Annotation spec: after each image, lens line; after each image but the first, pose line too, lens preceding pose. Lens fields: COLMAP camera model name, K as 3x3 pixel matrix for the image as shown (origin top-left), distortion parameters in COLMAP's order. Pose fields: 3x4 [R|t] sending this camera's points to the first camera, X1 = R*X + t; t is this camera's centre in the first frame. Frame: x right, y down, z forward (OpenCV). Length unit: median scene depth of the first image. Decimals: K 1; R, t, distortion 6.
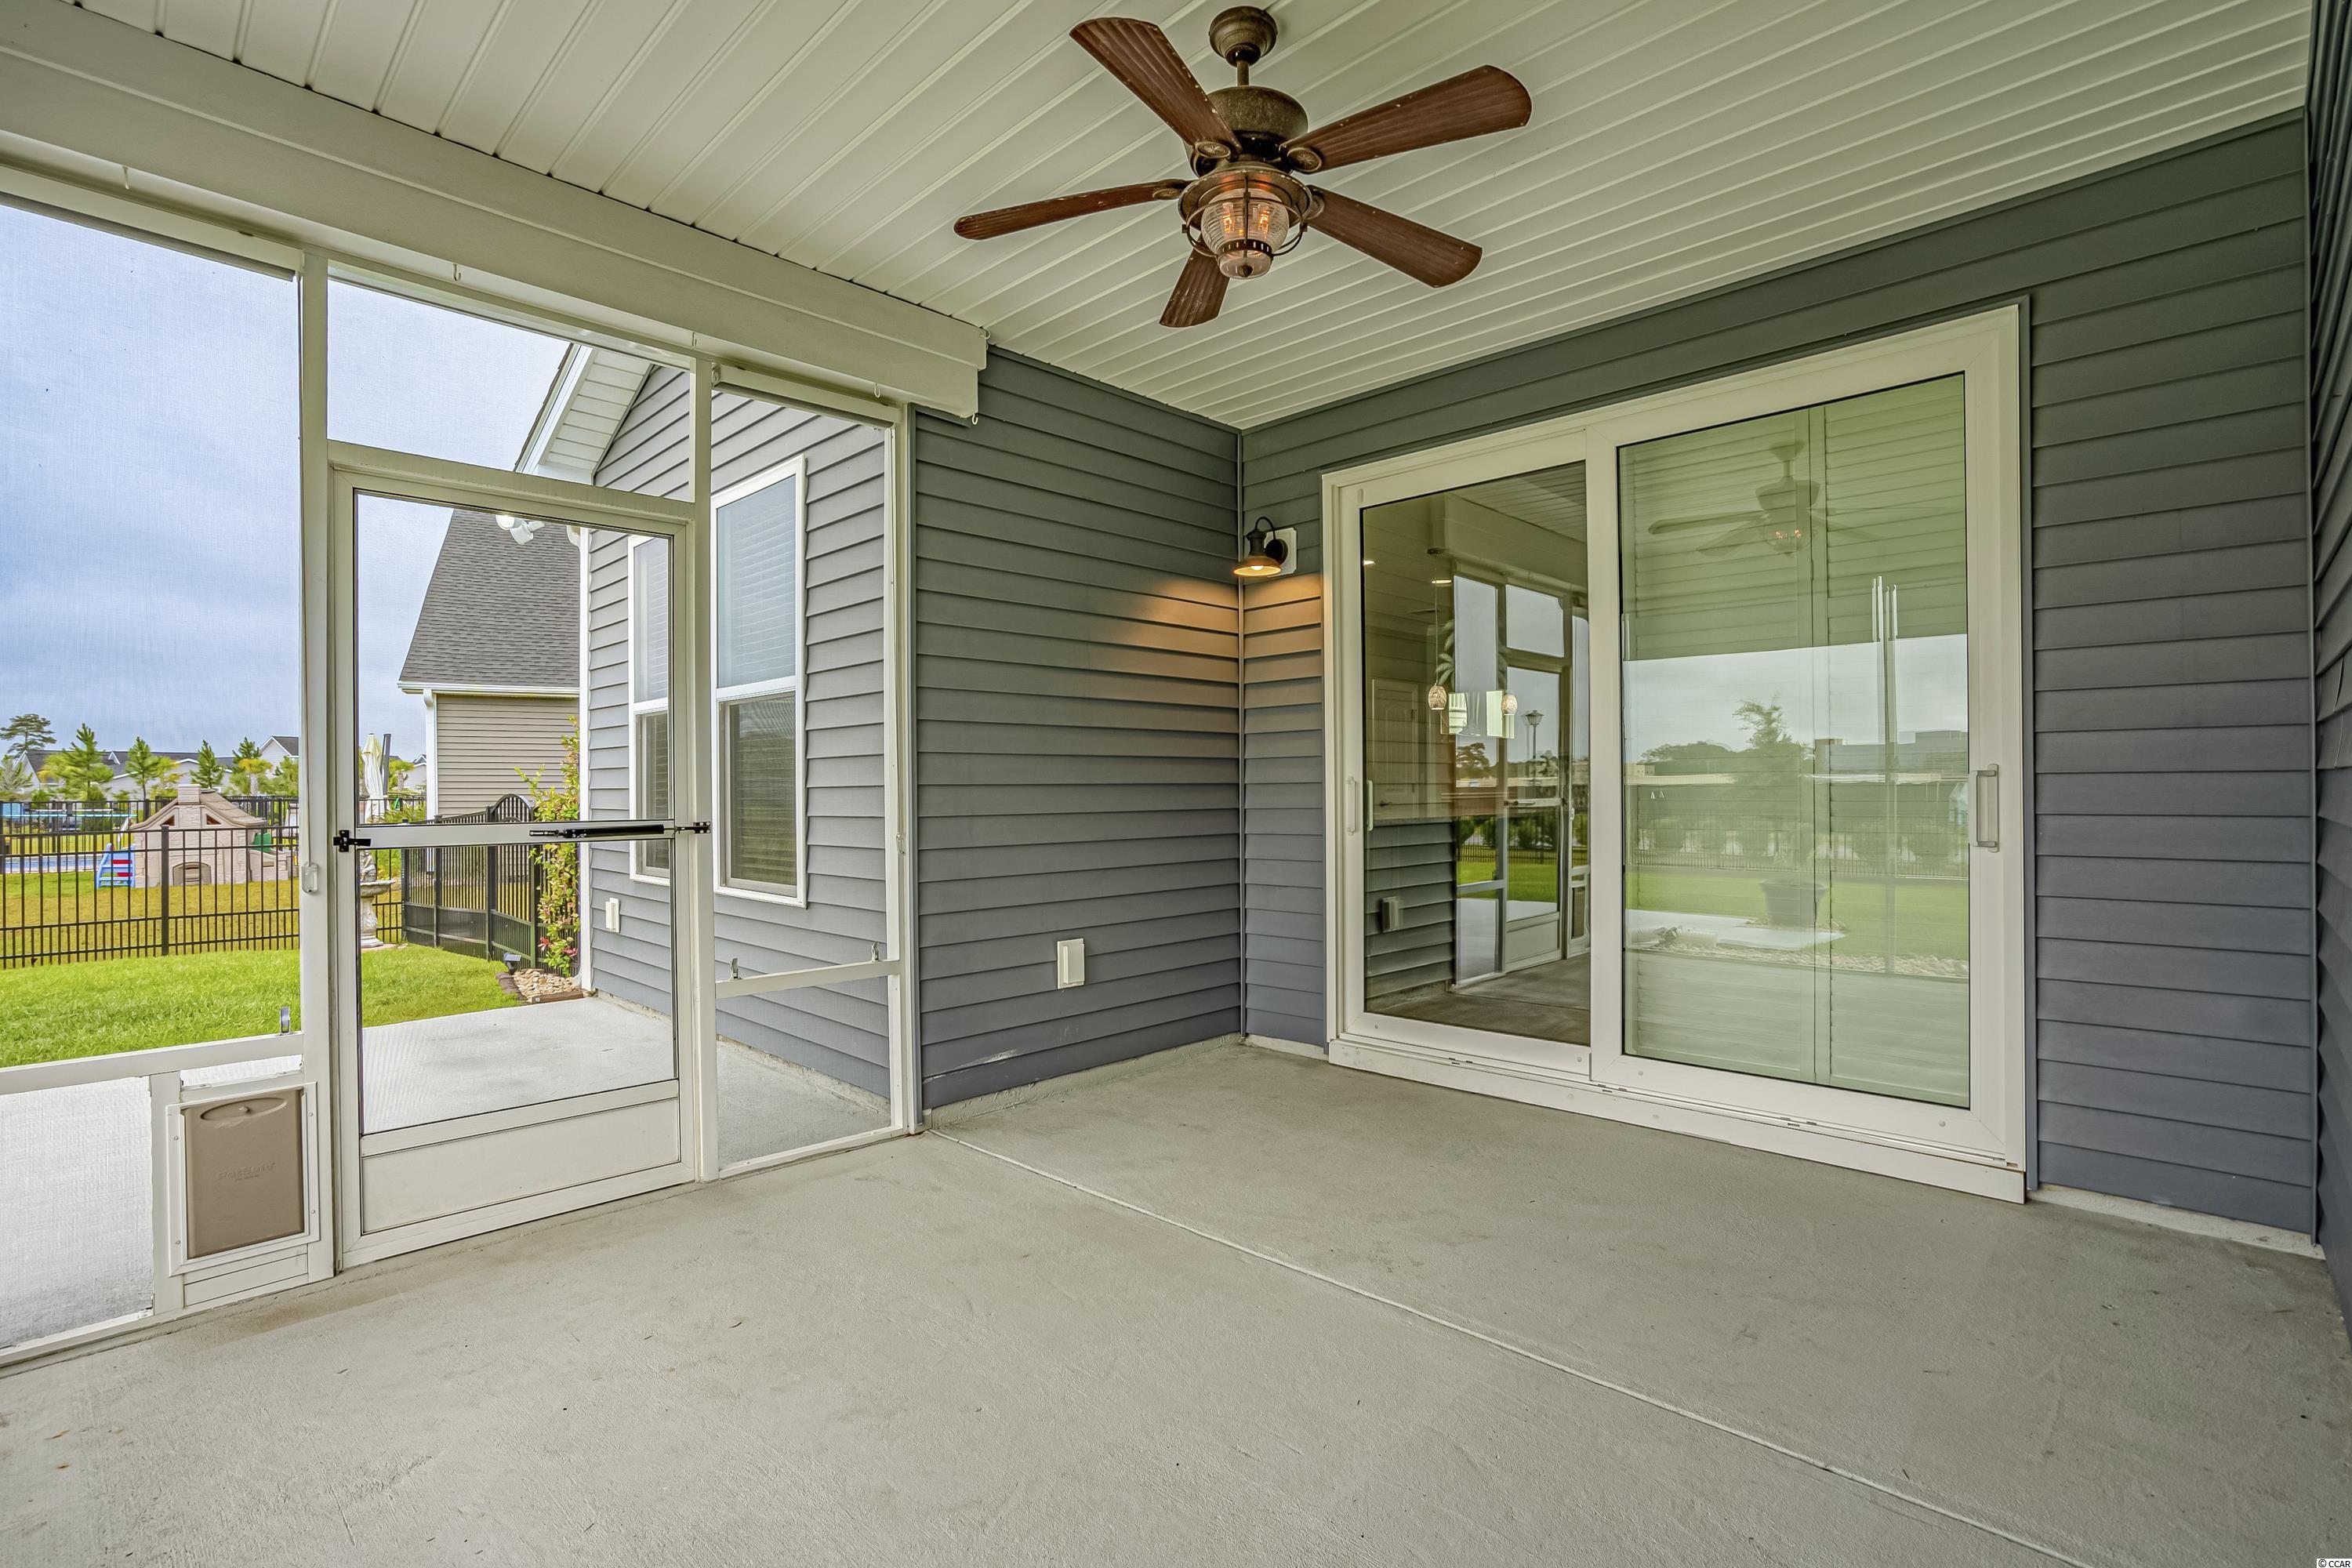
lens RADIAL K [[1069.4, 0, 1178.8], [0, 1069.4, 787.4], [0, 0, 1]] dist [-0.002146, 0.000003]
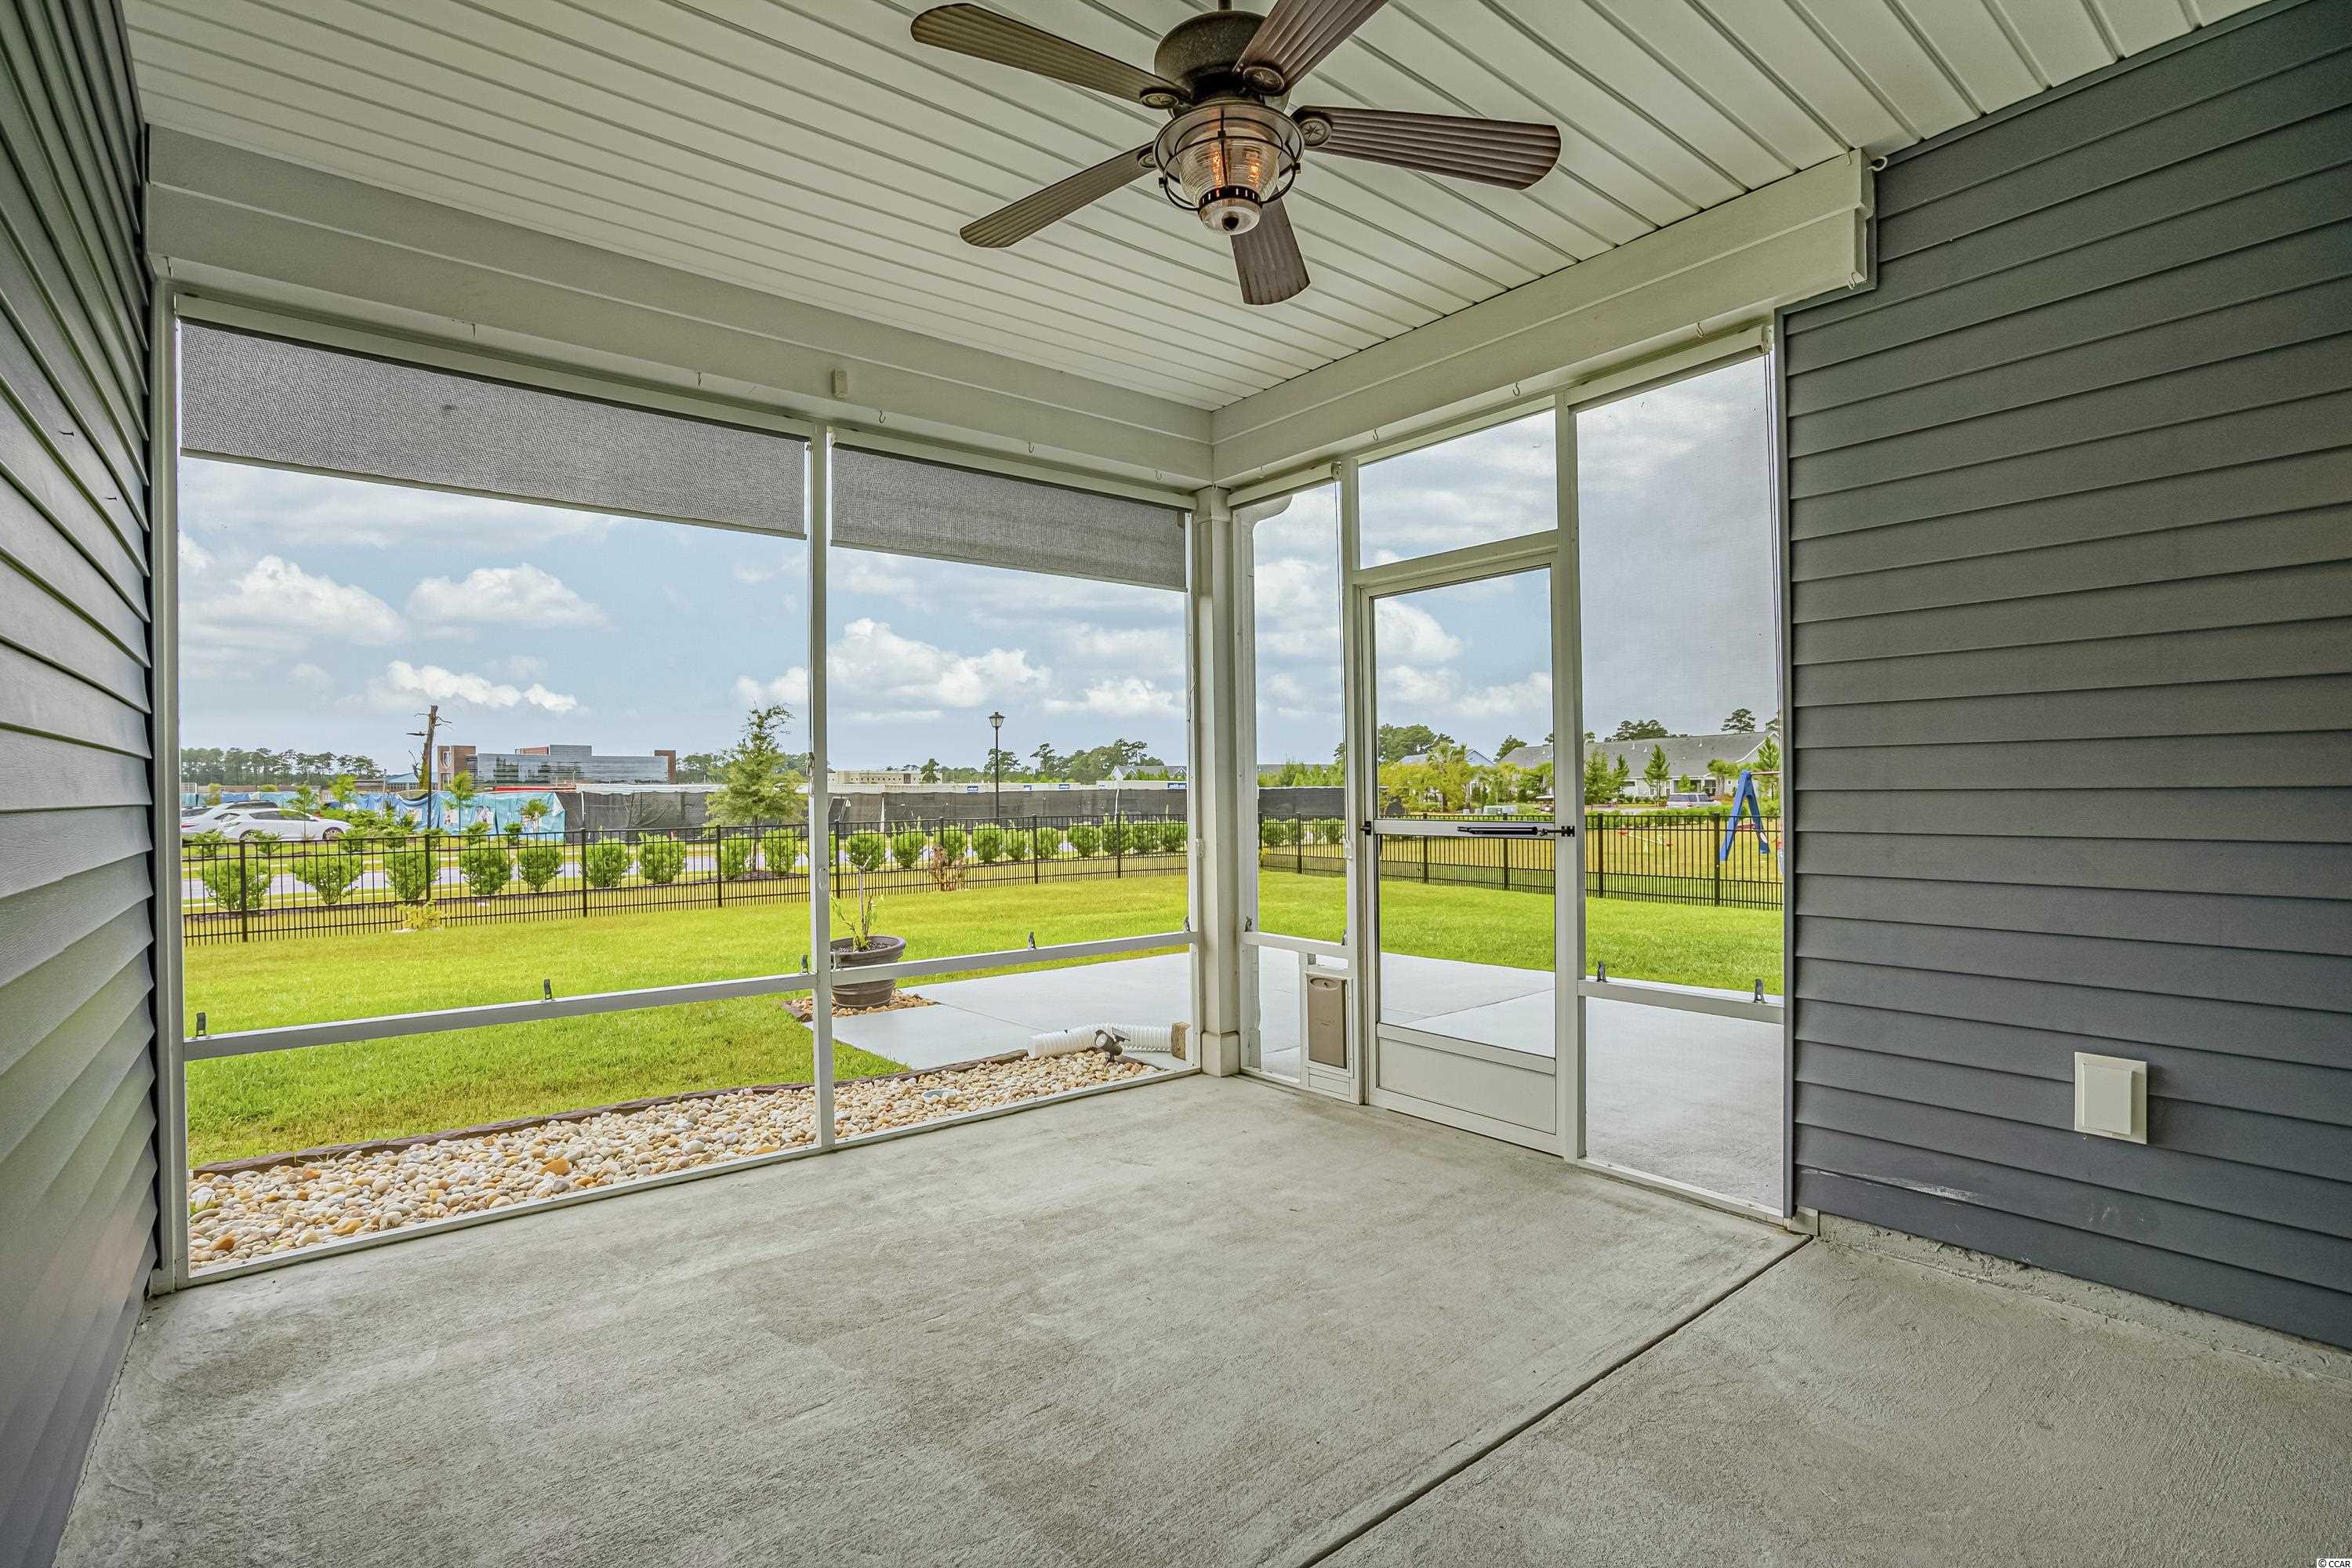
lens RADIAL K [[1069.4, 0, 1178.8], [0, 1069.4, 787.4], [0, 0, 1]] dist [-0.002146, 0.000003]
pose [[-0.056689, 0.005076, -0.998379, 0.686802], [0.011547, 0.999924, 0.004428, -0.016092], [0.998325, -0.011277, -0.056744, 0.721717]]
